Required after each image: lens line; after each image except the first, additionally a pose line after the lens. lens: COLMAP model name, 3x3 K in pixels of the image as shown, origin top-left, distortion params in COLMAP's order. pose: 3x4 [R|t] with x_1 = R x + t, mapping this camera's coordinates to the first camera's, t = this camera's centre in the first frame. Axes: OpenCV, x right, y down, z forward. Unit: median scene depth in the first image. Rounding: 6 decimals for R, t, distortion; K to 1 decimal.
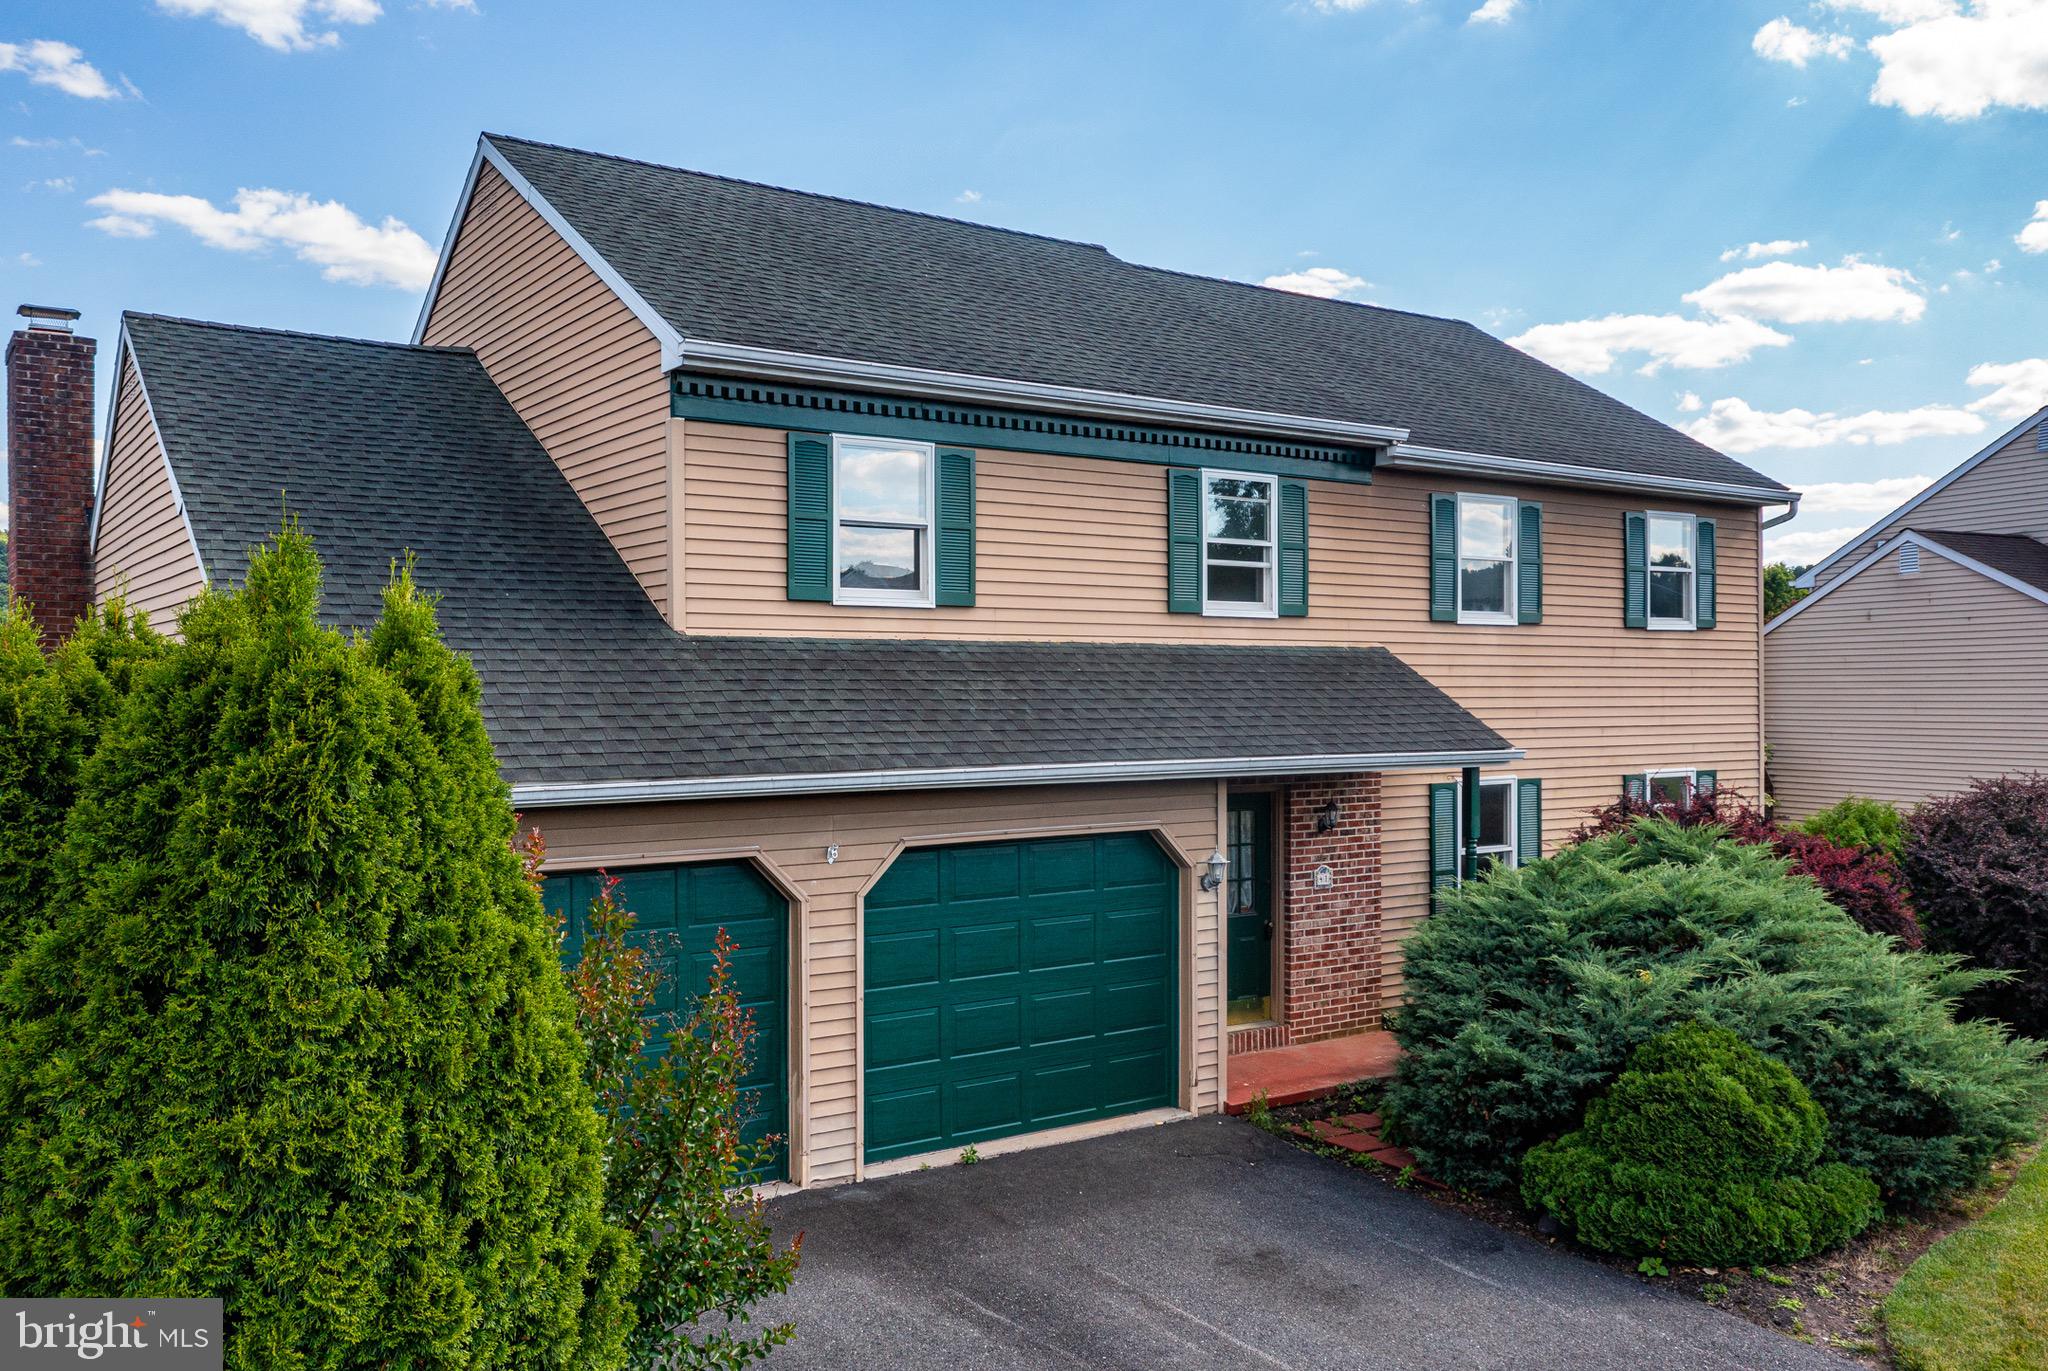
lens RADIAL K [[1674.2, 0, 1043.1], [0, 1674.2, 693.9], [0, 0, 1]] dist [-0.008268, -0.002715]
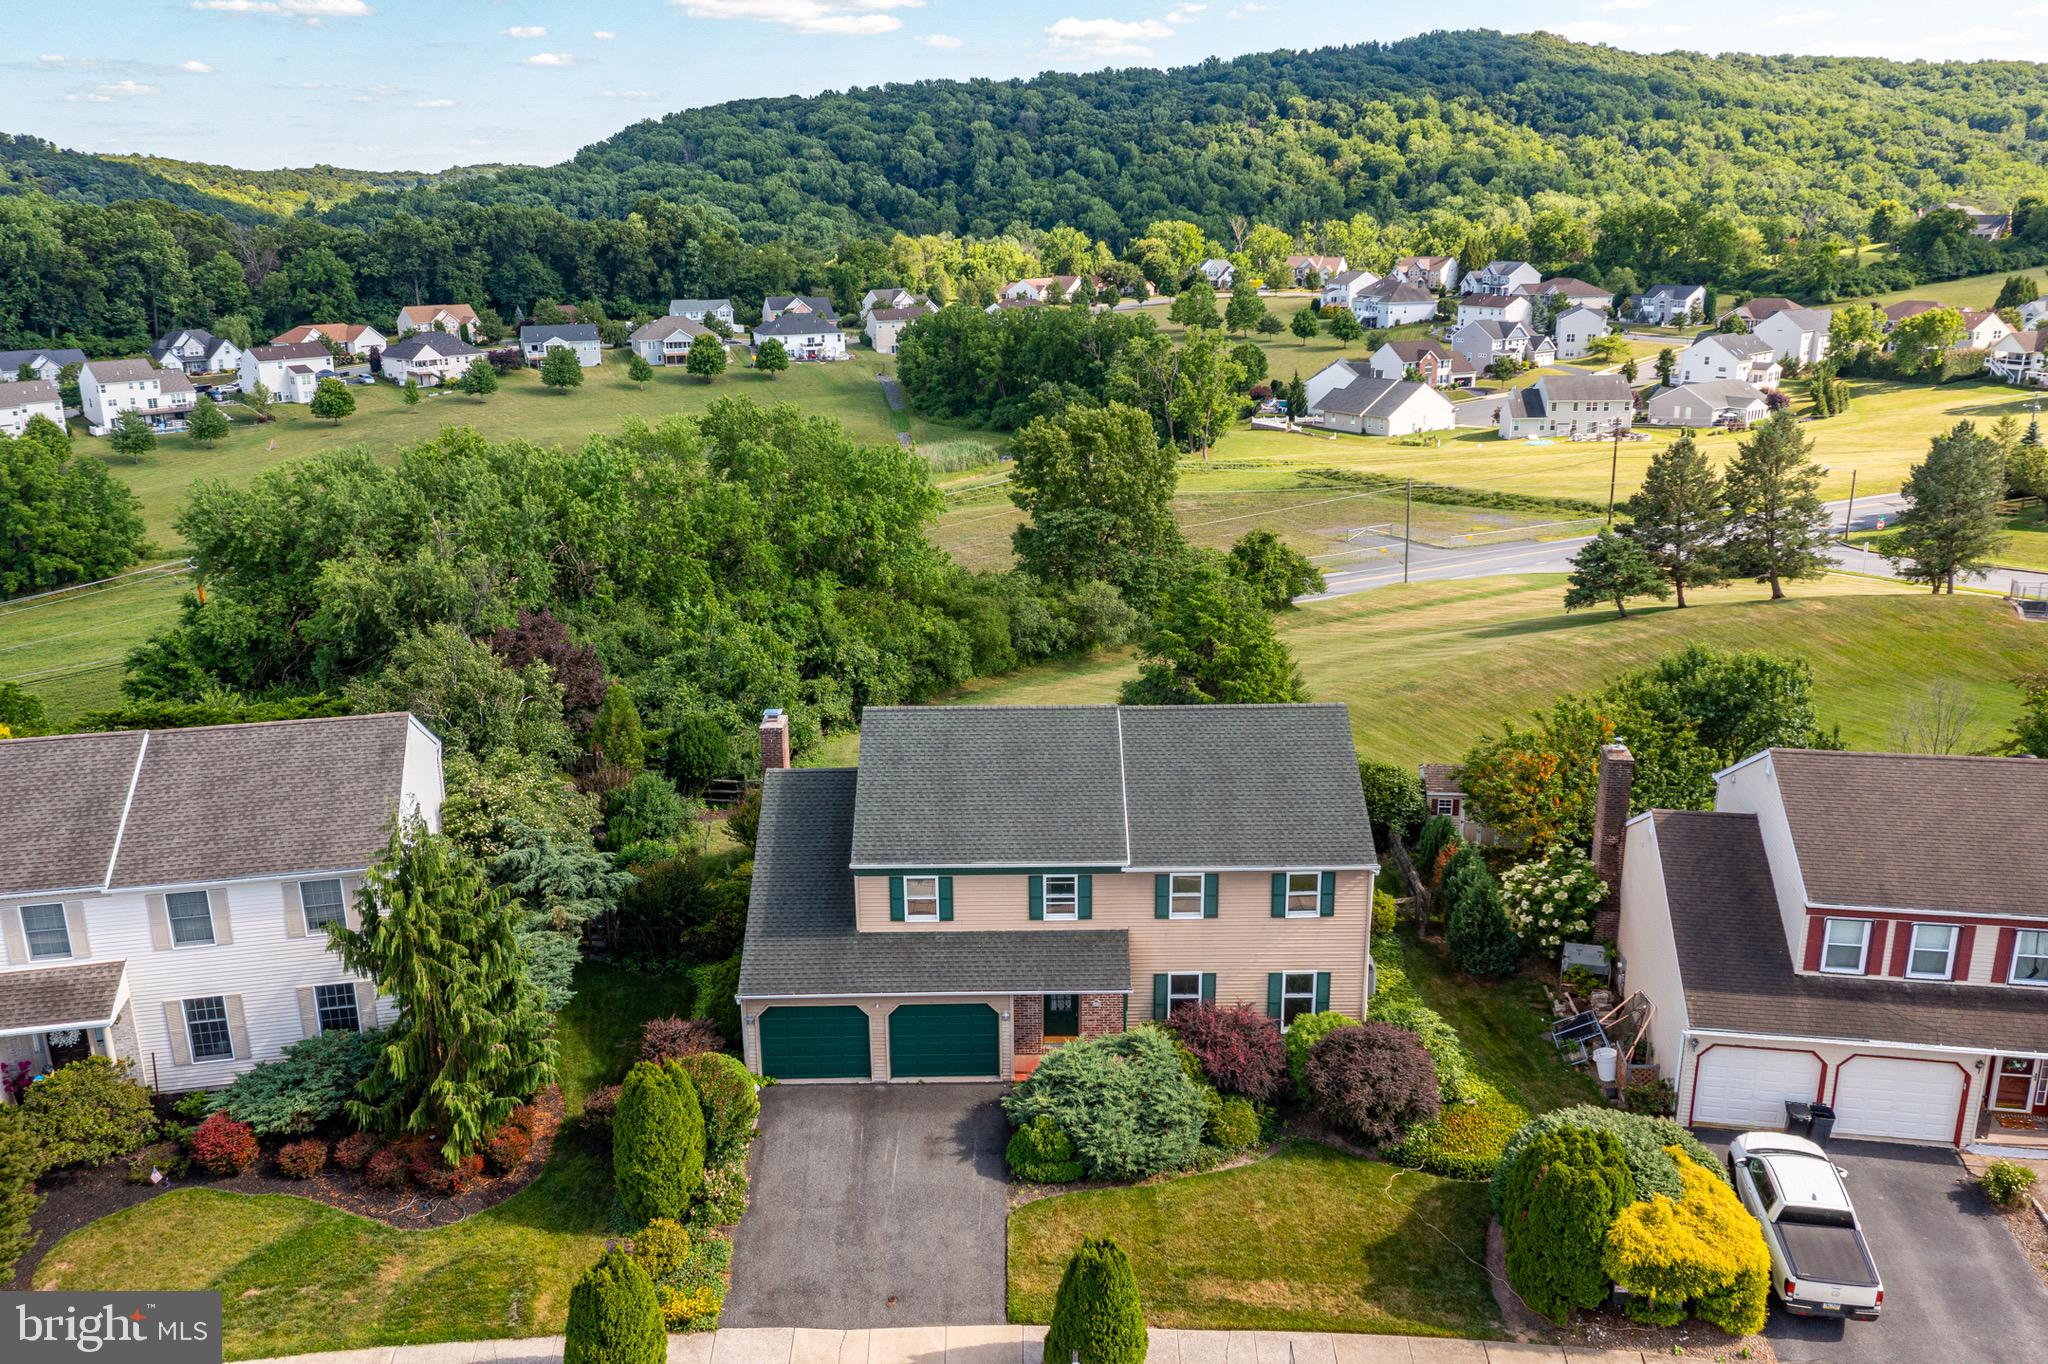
lens RADIAL K [[1618.1, 0, 1019.2], [0, 1618.1, 674.4], [0, 0, 1]] dist [-0.001660, 0.003154]
pose [[0.823575, 0.153662, -0.545996, 1.731326], [0.007918, 0.959396, 0.281951, -1.415493], [0.567152, -0.236531, 0.788918, -1.317381]]
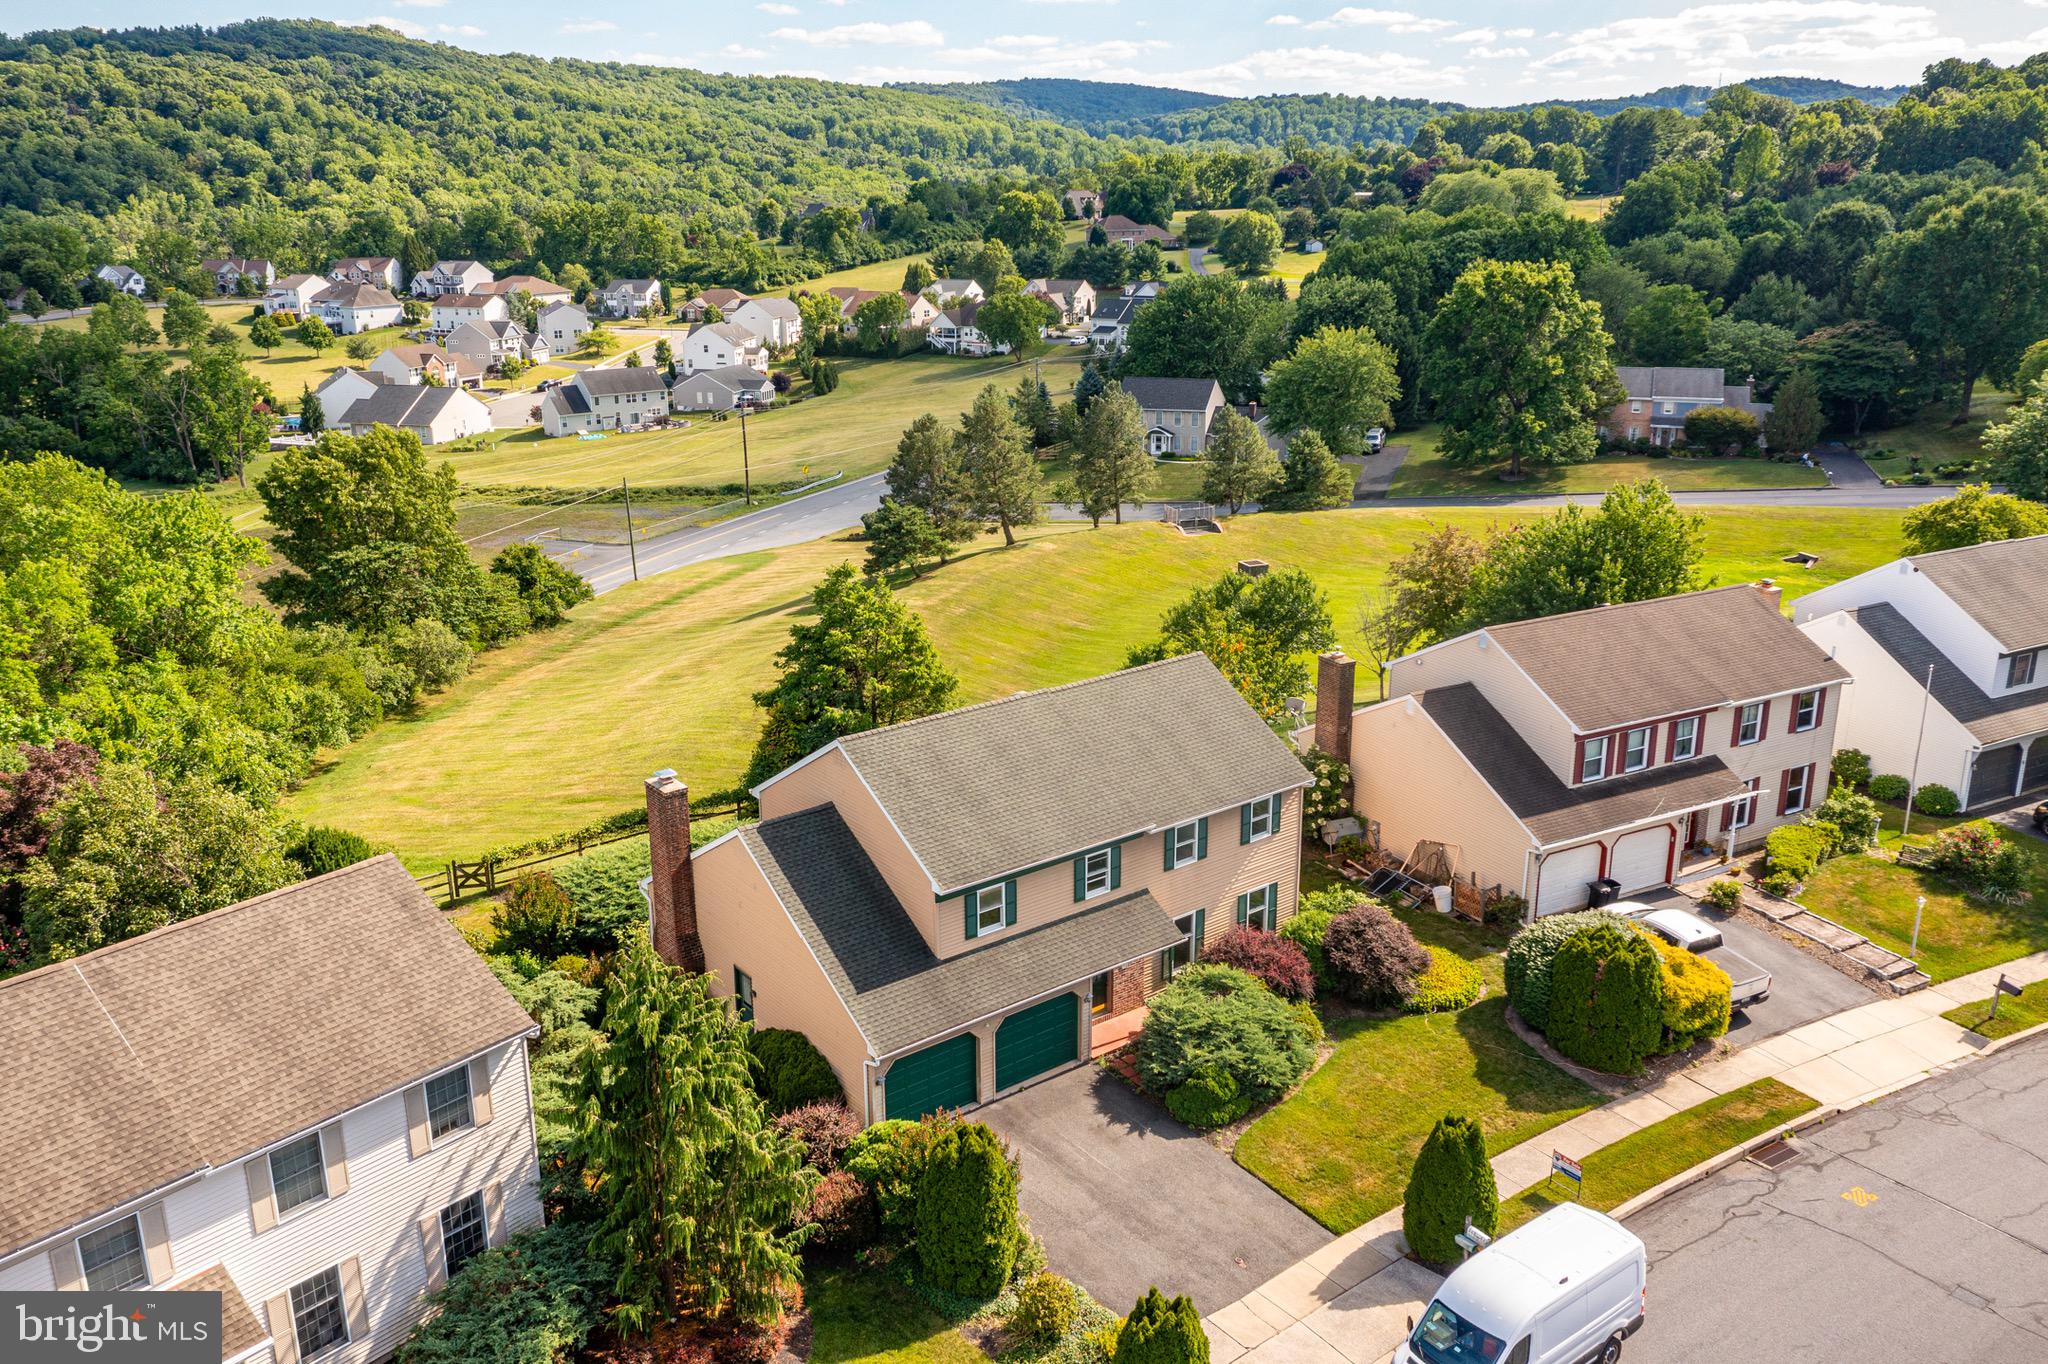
lens RADIAL K [[1618.1, 0, 1019.2], [0, 1618.1, 674.4], [0, 0, 1]] dist [-0.001660, 0.003154]
pose [[0.998334, -0.020609, 0.053900, -0.197352], [0.004279, 0.957914, 0.287023, -1.440669], [-0.057547, -0.286314, 0.956406, -1.908603]]
